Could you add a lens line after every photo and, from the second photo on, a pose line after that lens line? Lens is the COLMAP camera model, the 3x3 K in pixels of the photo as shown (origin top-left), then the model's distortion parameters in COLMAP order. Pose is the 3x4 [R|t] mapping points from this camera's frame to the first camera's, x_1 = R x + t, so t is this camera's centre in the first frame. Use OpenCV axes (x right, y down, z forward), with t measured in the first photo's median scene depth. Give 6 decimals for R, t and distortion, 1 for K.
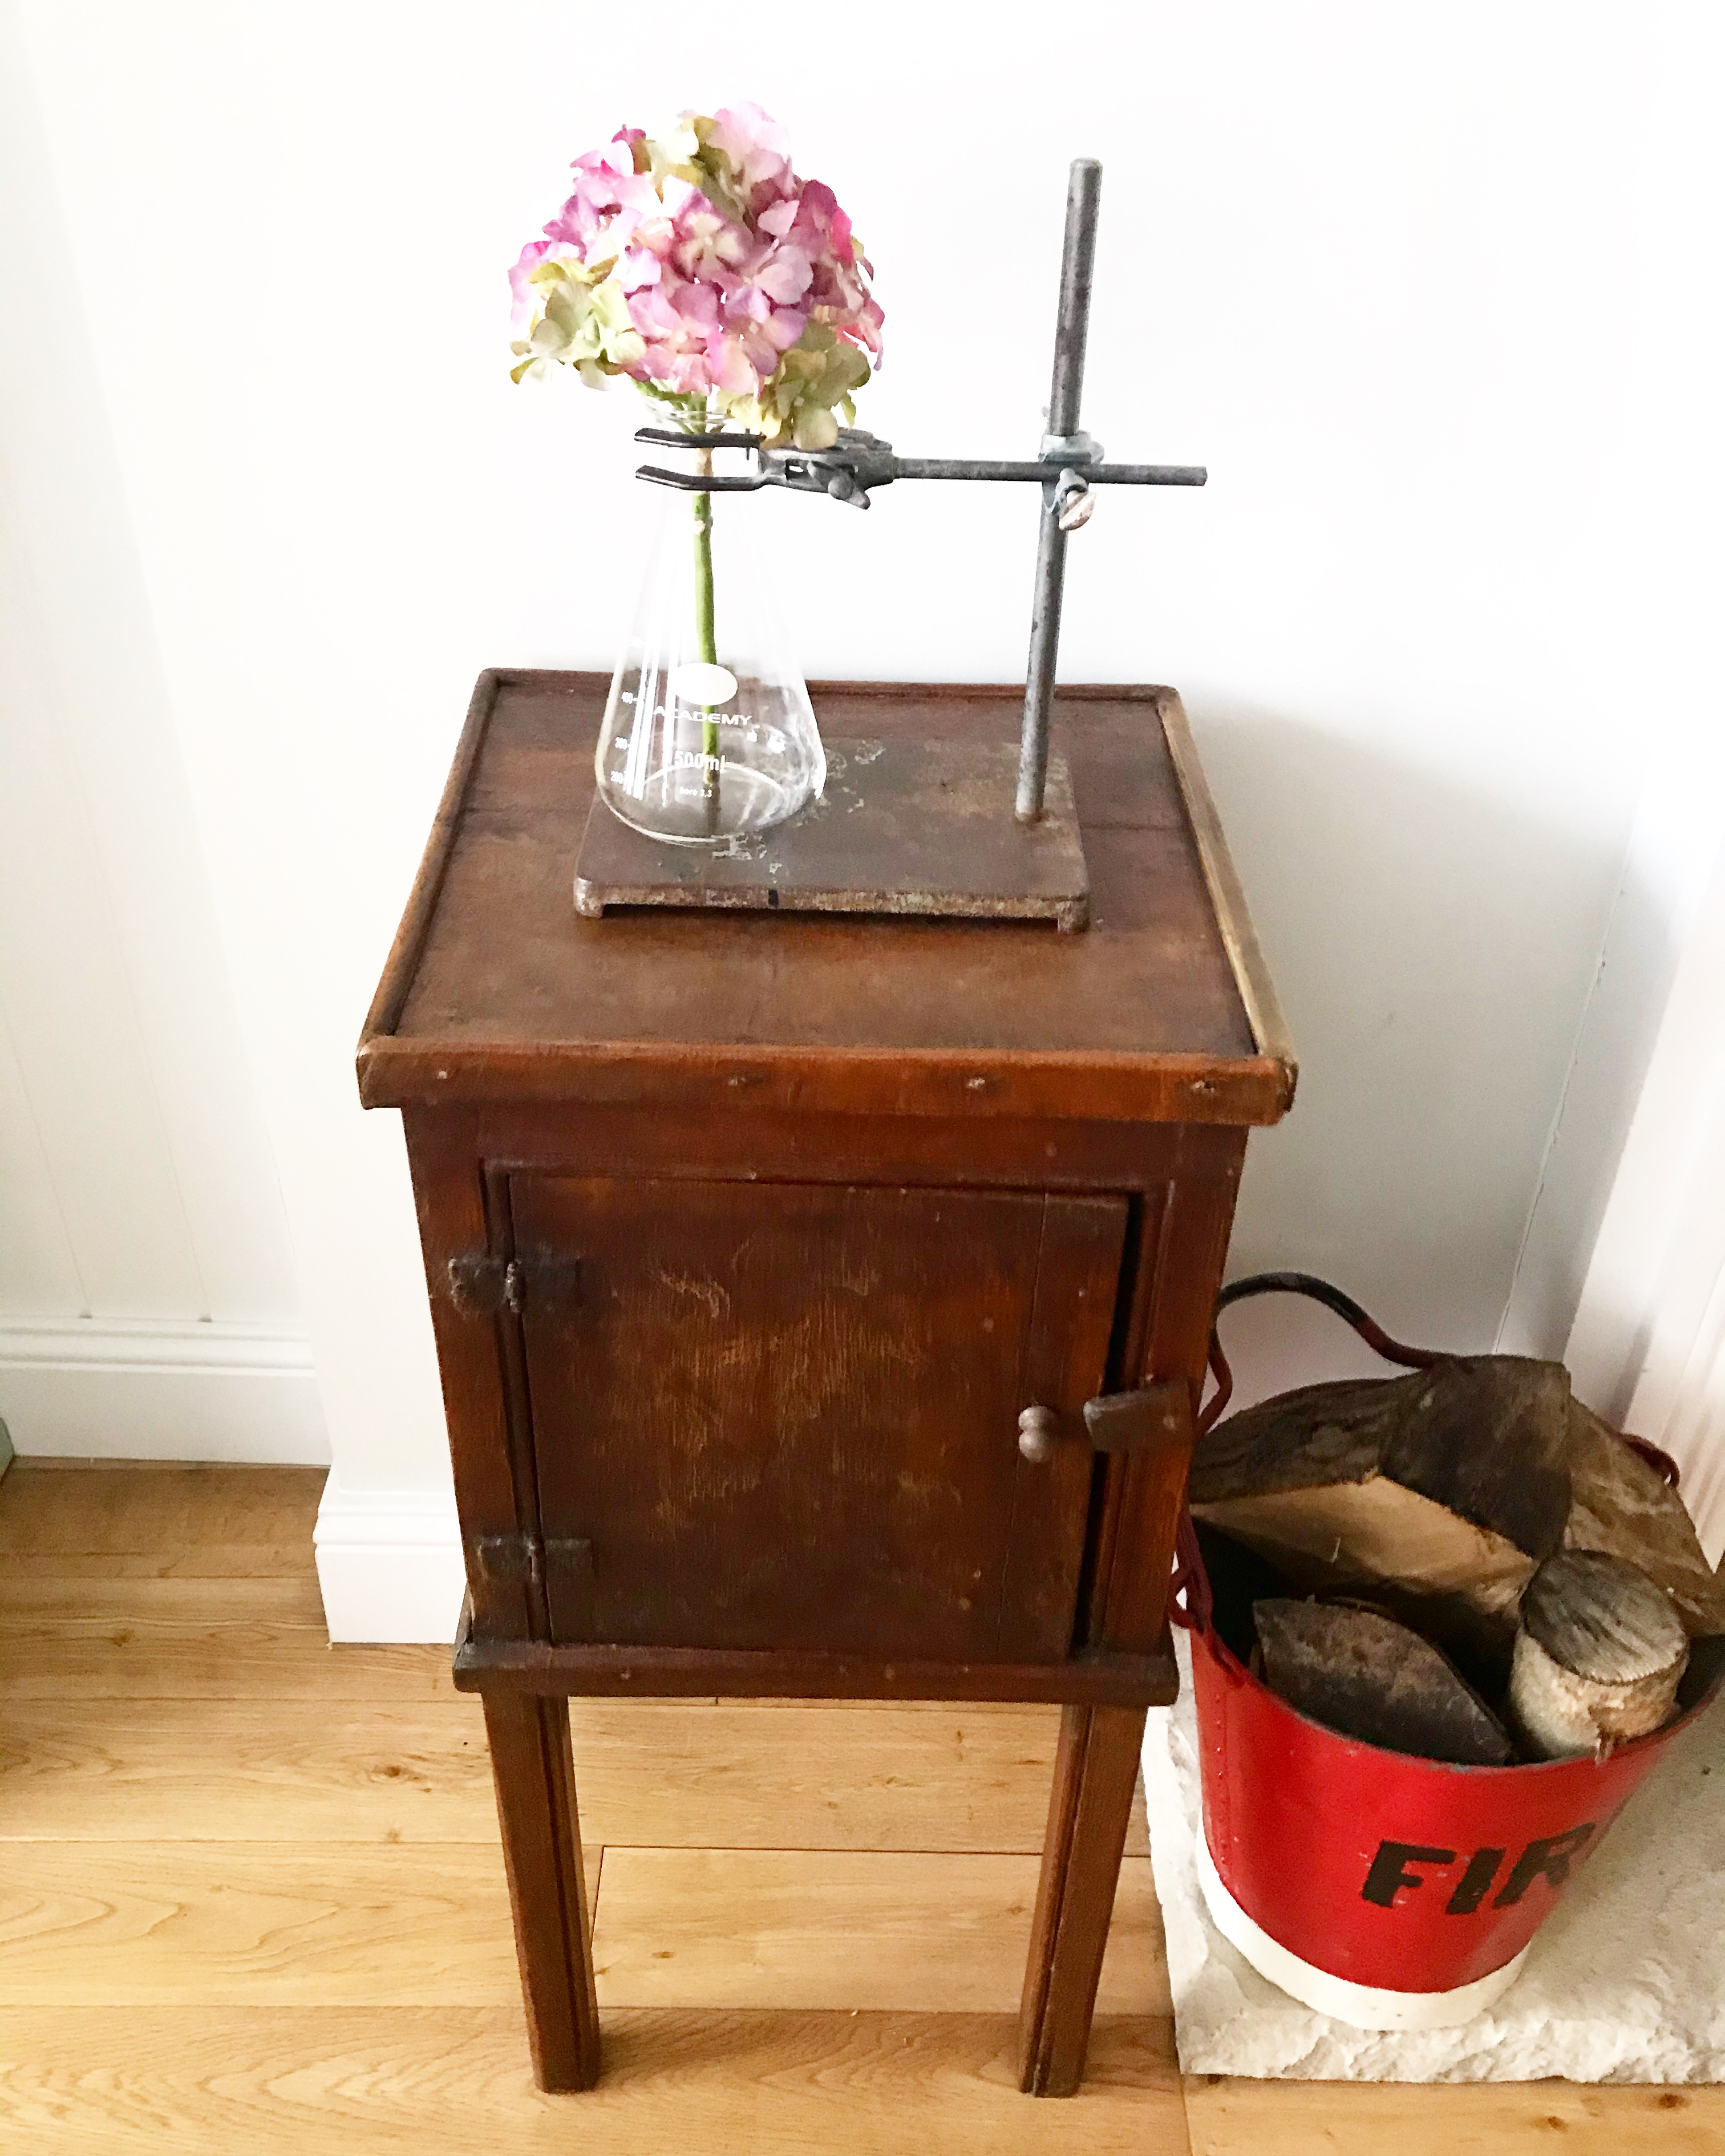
lens RADIAL K [[1880.7, 0, 873.1], [0, 1880.7, 1152.9], [0, 0, 1]] dist [0.020719, 0.001314]
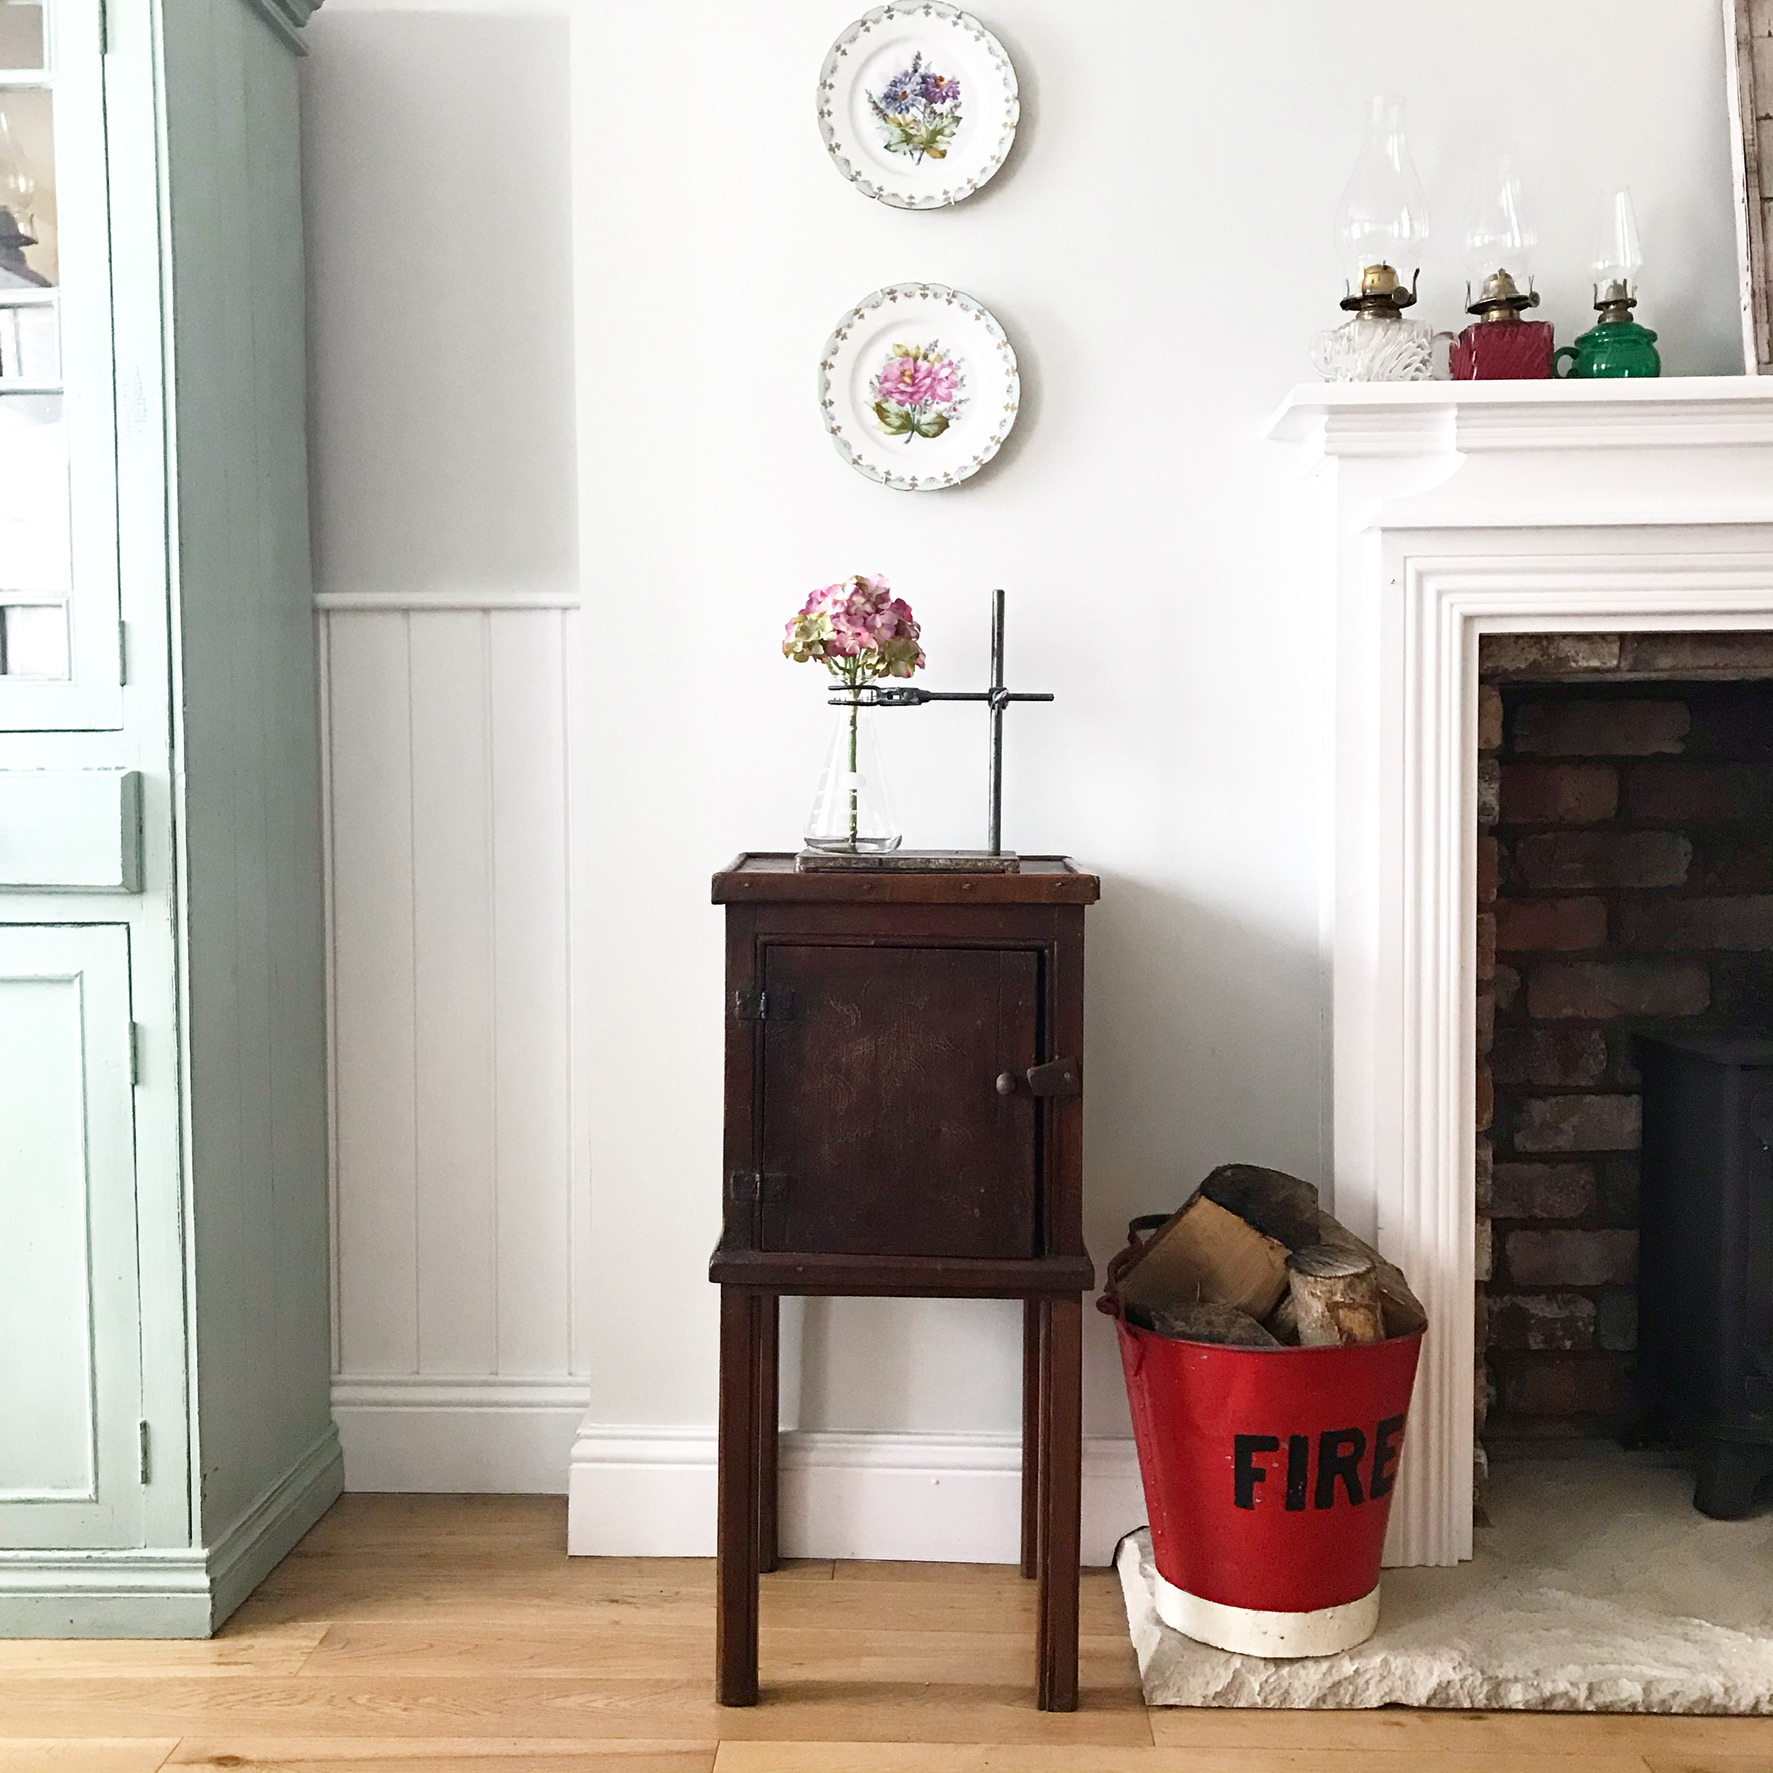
lens RADIAL K [[1911.9, 0, 886.5], [0, 1911.9, 886.5], [0, 0, 1]] dist [0.032662, -0.102237]
pose [[0.999355, -0.019191, -0.030340, 0.016337], [-0.000376, 0.839487, -0.543379, 0.774662], [0.035898, 0.543040, 0.838939, -0.632747]]
